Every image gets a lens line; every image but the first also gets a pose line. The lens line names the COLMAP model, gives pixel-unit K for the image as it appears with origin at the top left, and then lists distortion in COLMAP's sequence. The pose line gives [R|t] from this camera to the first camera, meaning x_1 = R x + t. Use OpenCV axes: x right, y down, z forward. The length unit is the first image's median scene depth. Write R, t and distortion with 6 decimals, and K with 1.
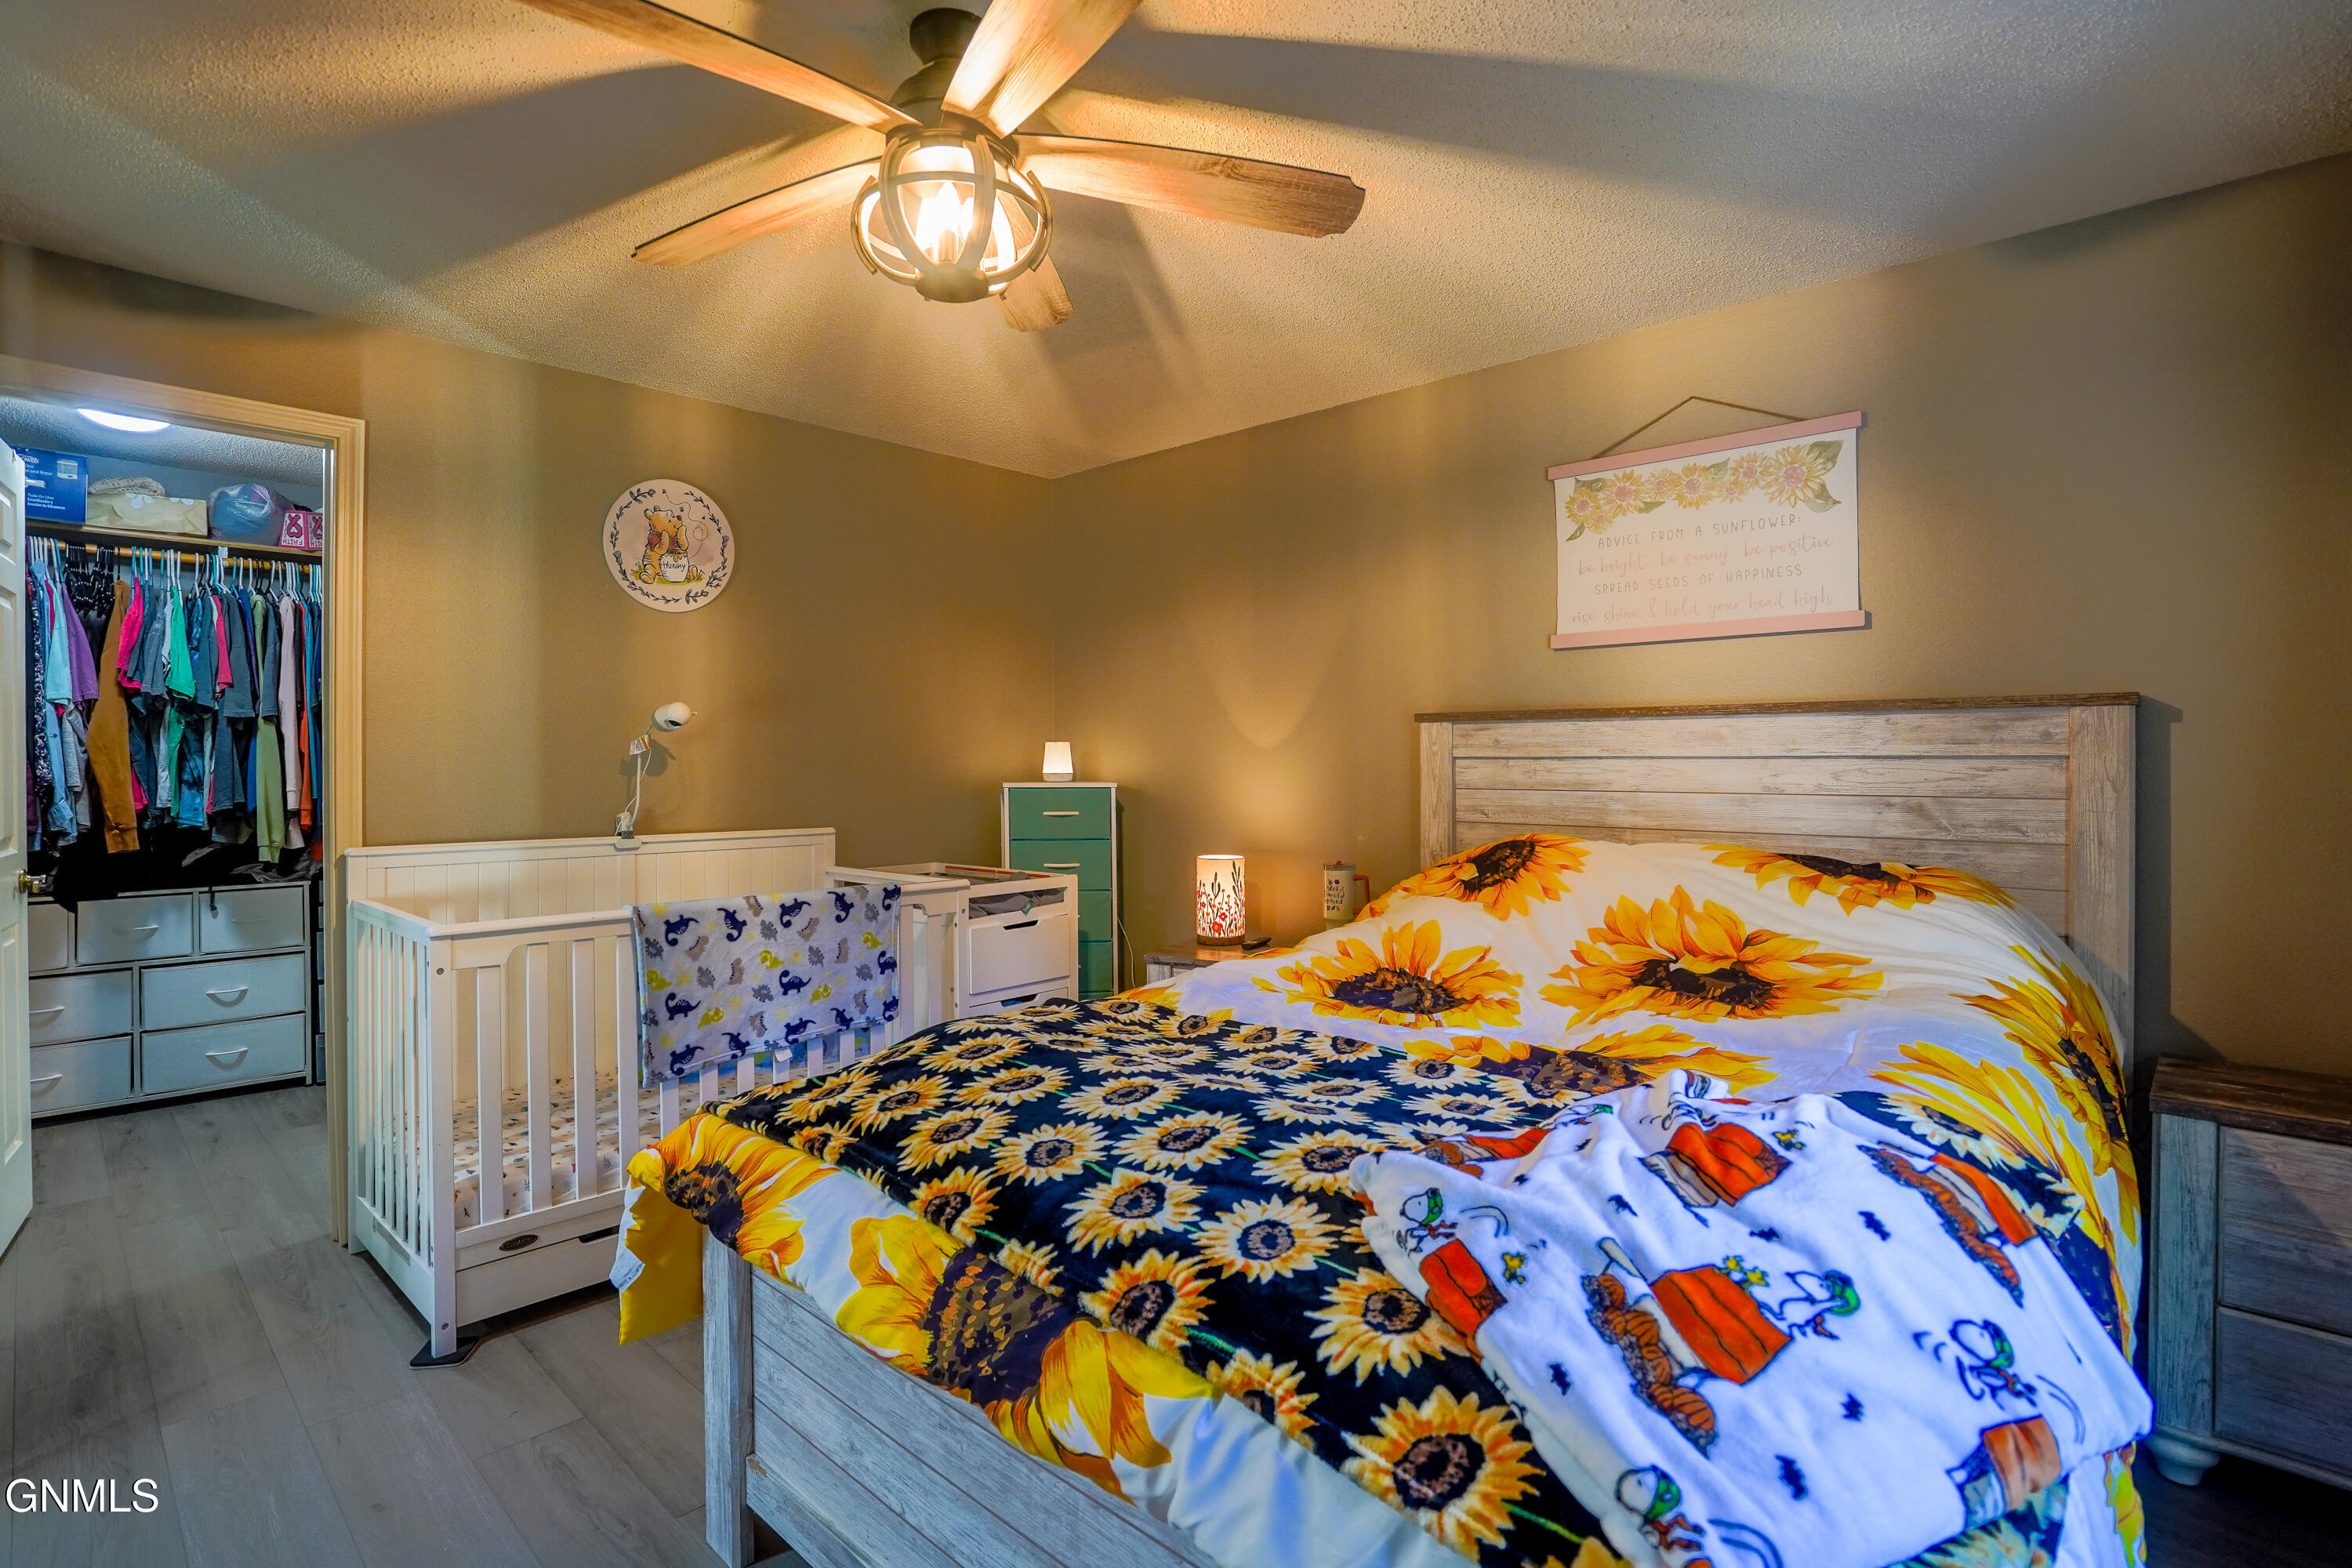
lens RADIAL K [[1117.3, 0, 1173.7], [0, 1117.3, 740.4], [0, 0, 1]] dist [-0.057603, 0.019867]
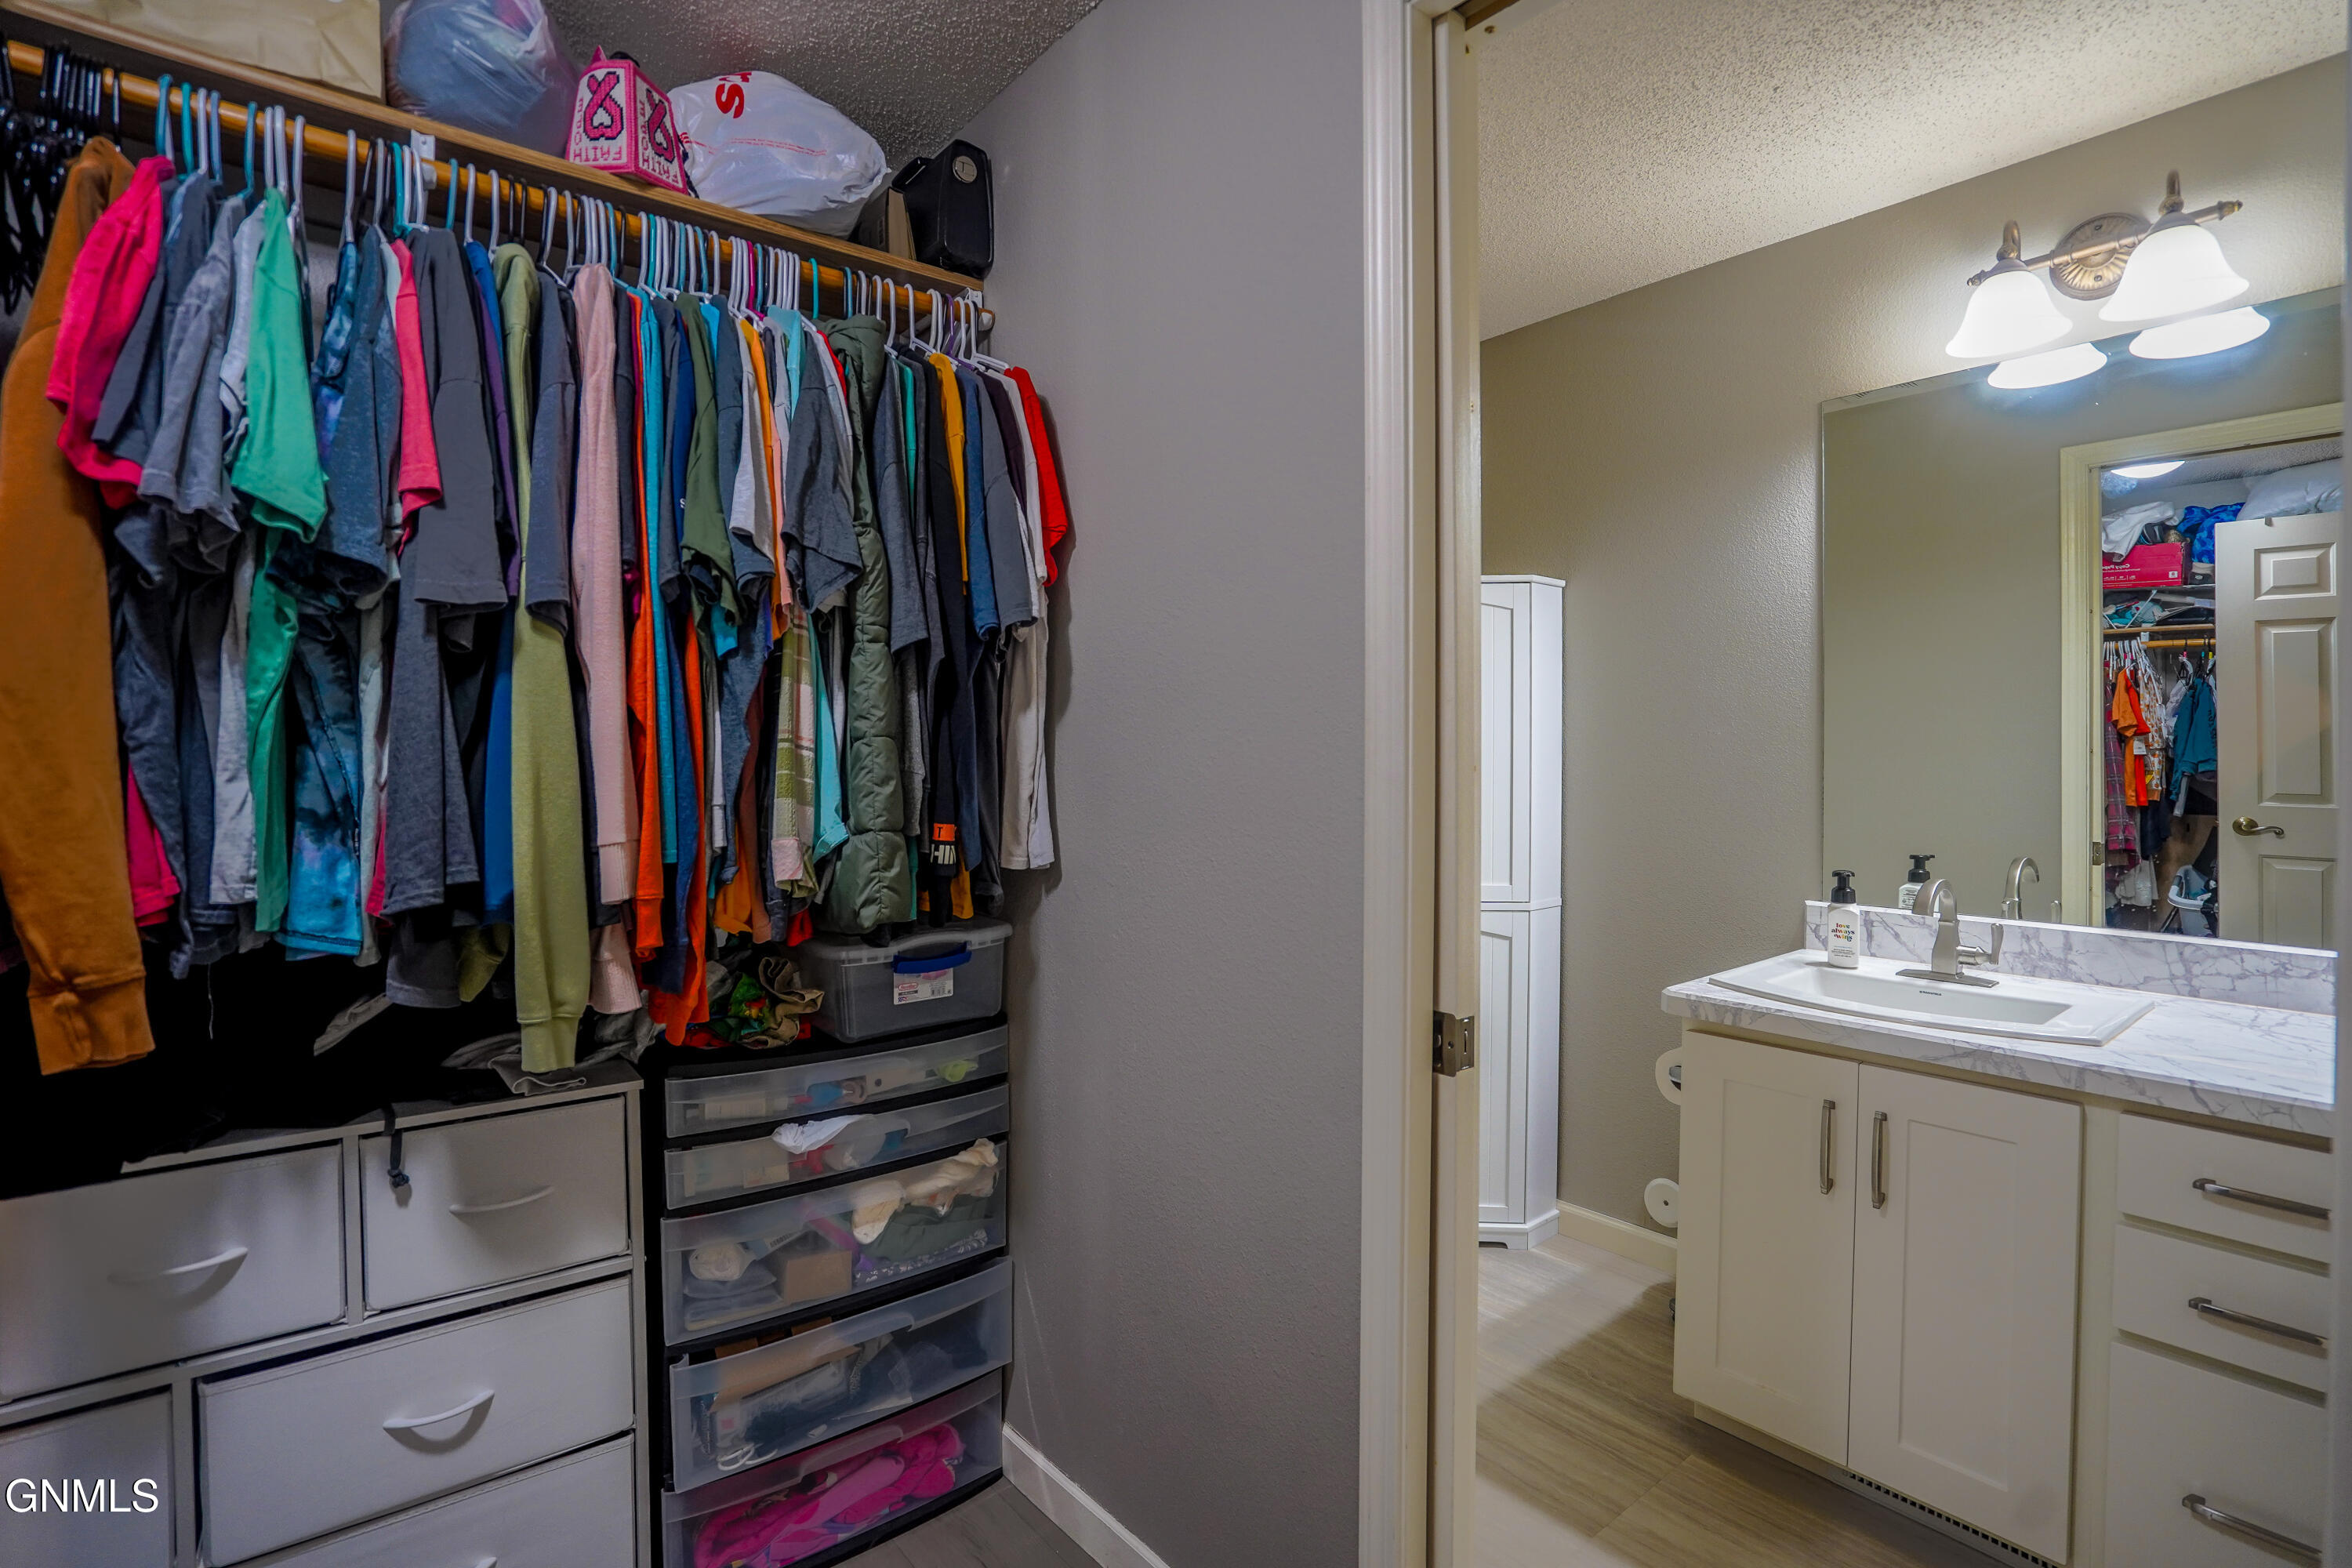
lens RADIAL K [[1147.8, 0, 1173.4], [0, 1147.8, 740.6], [0, 0, 1]] dist [-0.062016, 0.022807]
pose [[0.988261, 0.000058, -0.152773, -0.615944], [0.000990, 0.999977, 0.006783, 0.015155], [0.152770, -0.006855, 0.988238, 0.716239]]
